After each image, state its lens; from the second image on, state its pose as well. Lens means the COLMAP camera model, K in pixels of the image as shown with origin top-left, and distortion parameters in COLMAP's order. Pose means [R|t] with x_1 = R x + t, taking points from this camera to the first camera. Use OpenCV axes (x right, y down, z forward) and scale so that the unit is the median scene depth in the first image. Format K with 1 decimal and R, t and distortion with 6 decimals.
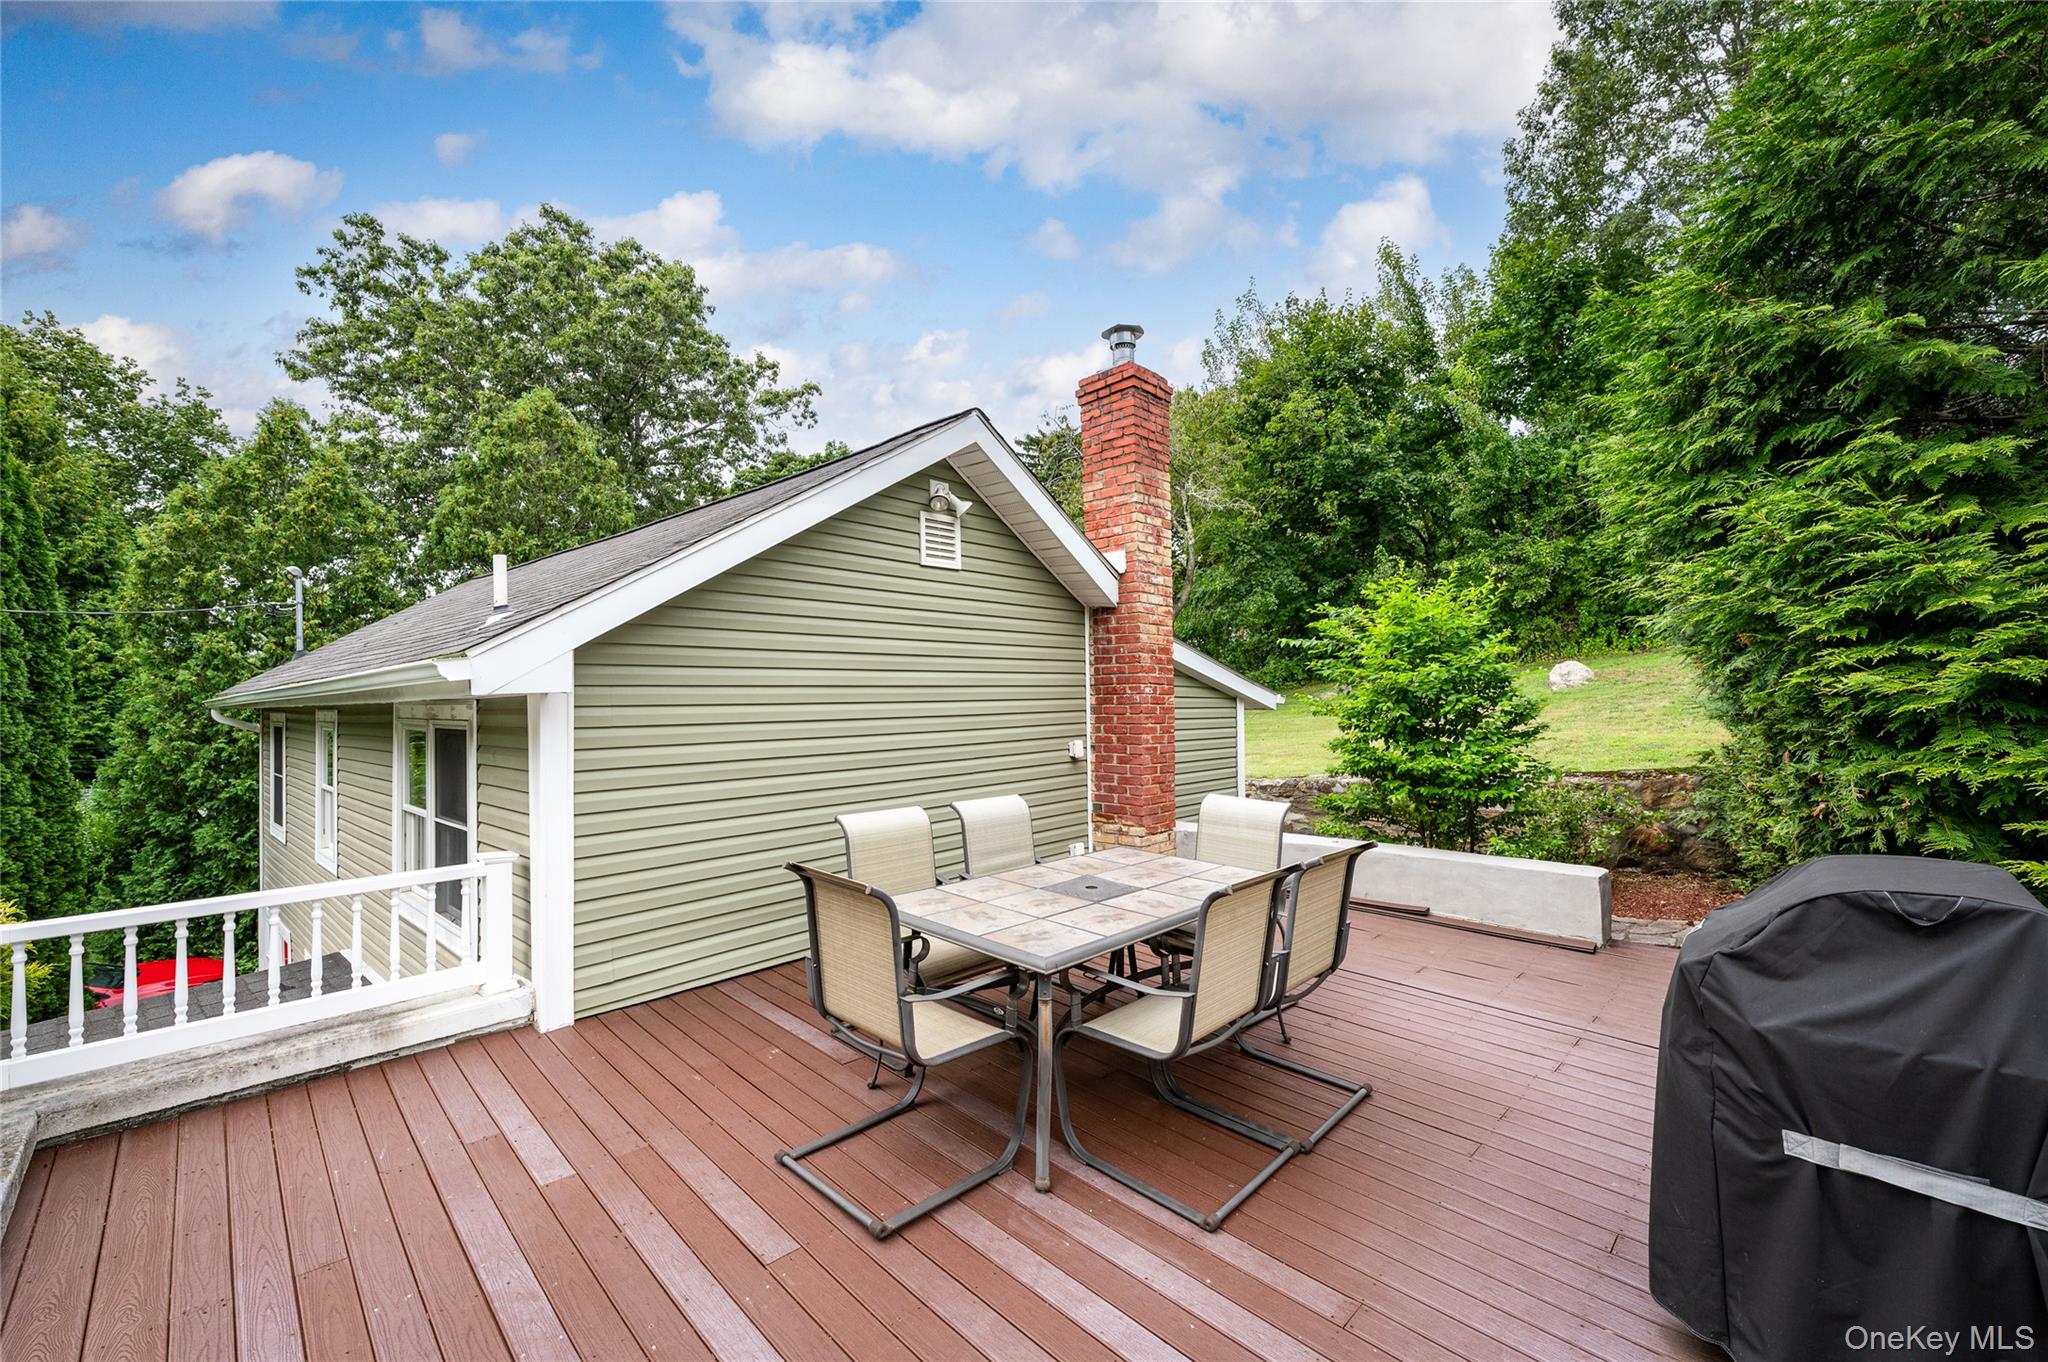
lens RADIAL K [[804.2, 0, 1023.0], [0, 804.2, 679.0], [0, 0, 1]] dist [-0.001059, 0.000007]
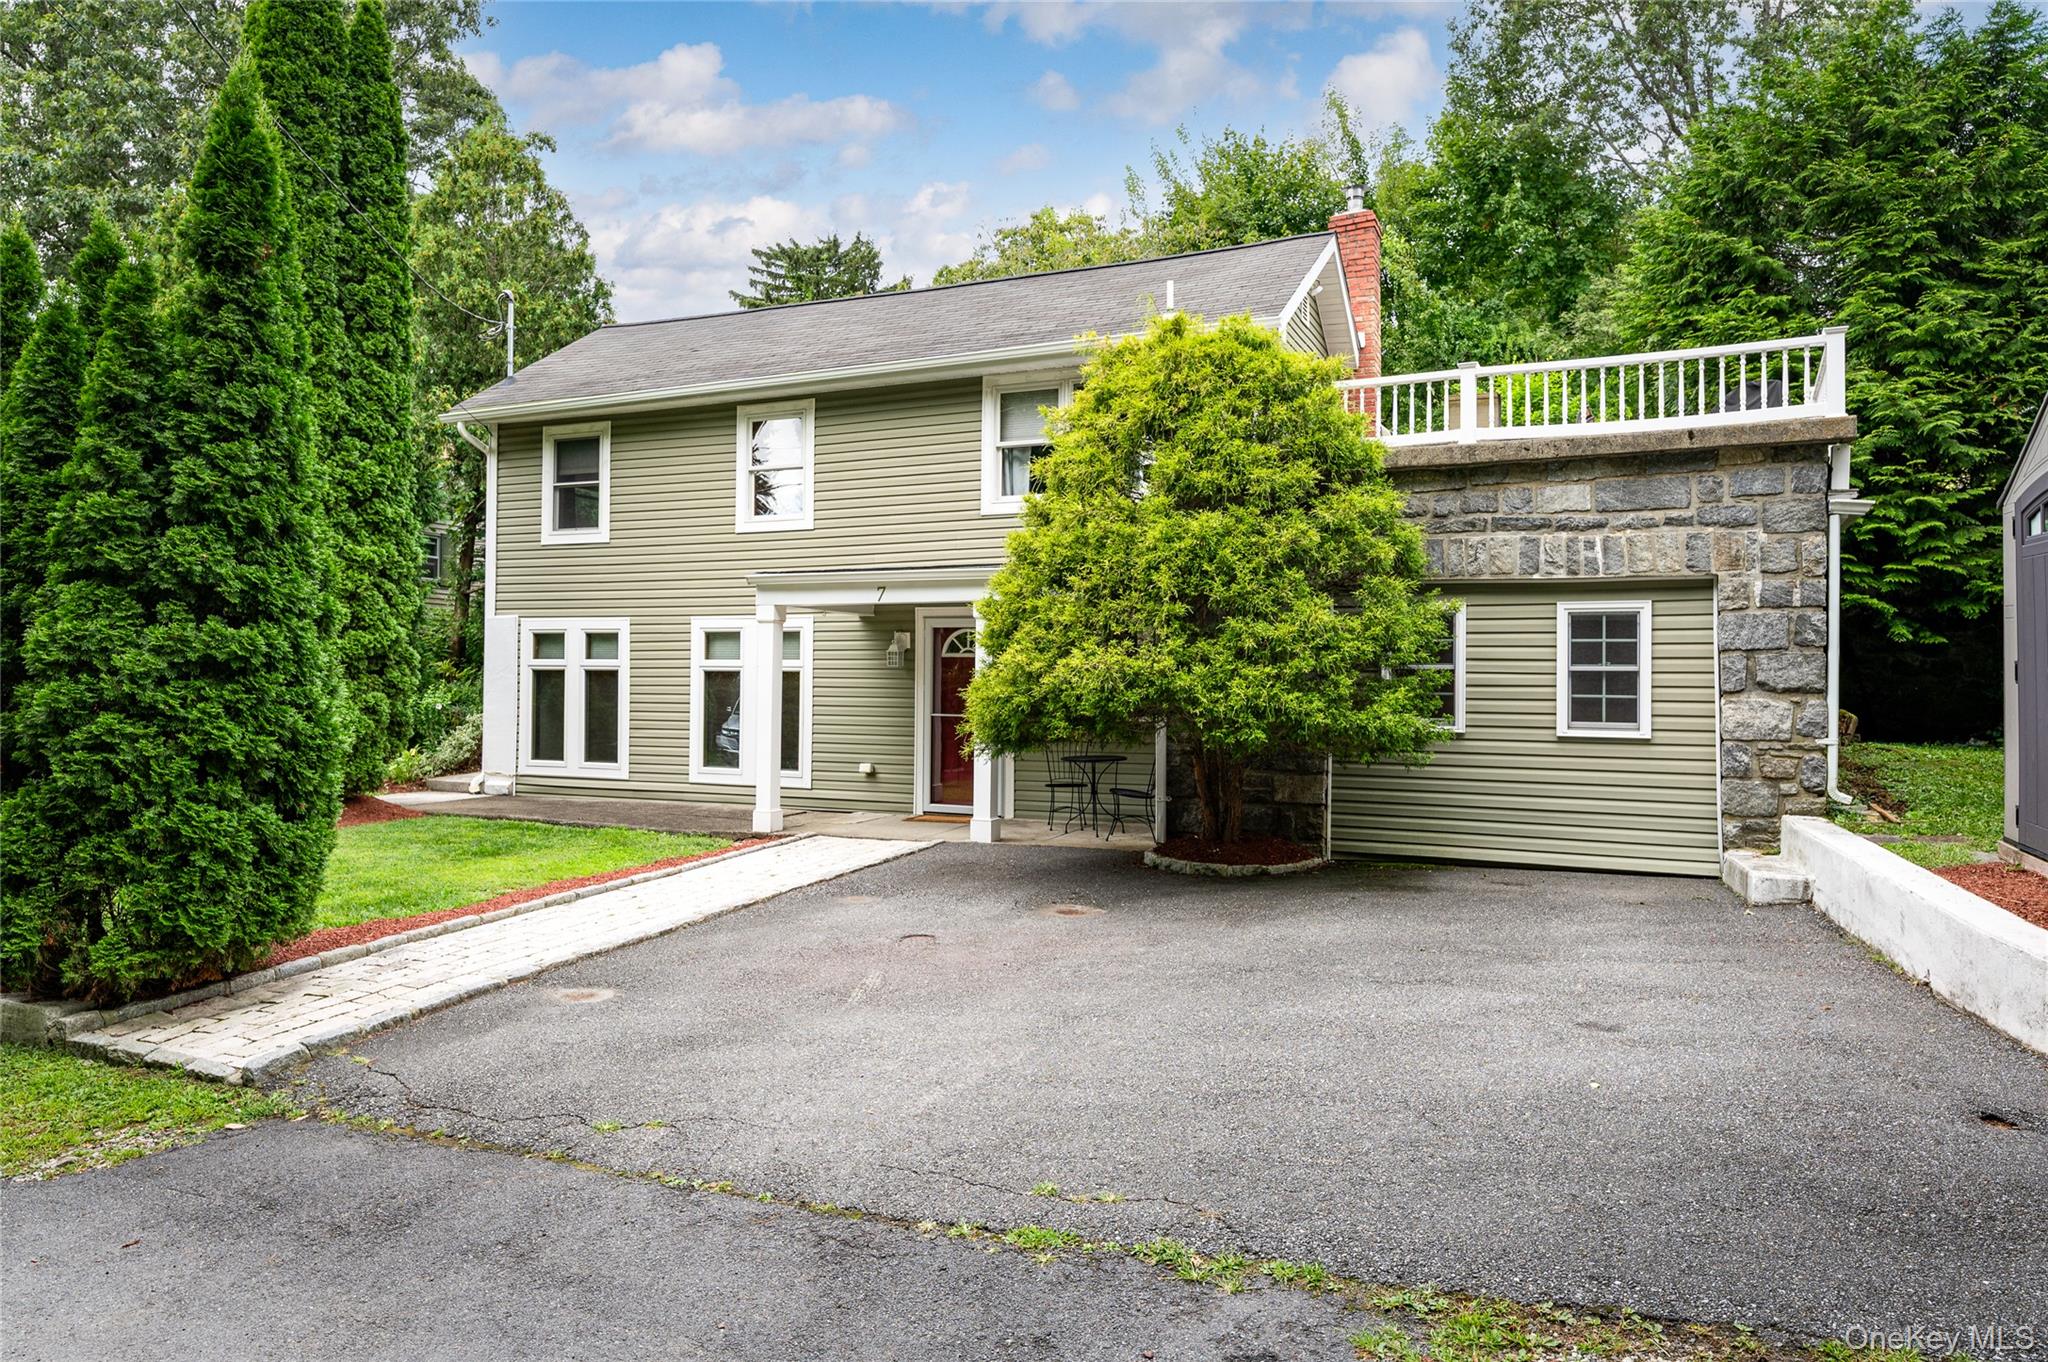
lens RADIAL K [[1318.8, 0, 1026.4], [0, 1318.8, 681.4], [0, 0, 1]] dist [0.003774, 0.001740]
pose [[0.940171, 0.013919, 0.340419, -2.033056], [-0.016160, 0.999862, 0.003748, 0.776387], [-0.340320, -0.009025, 0.940266, -1.767354]]
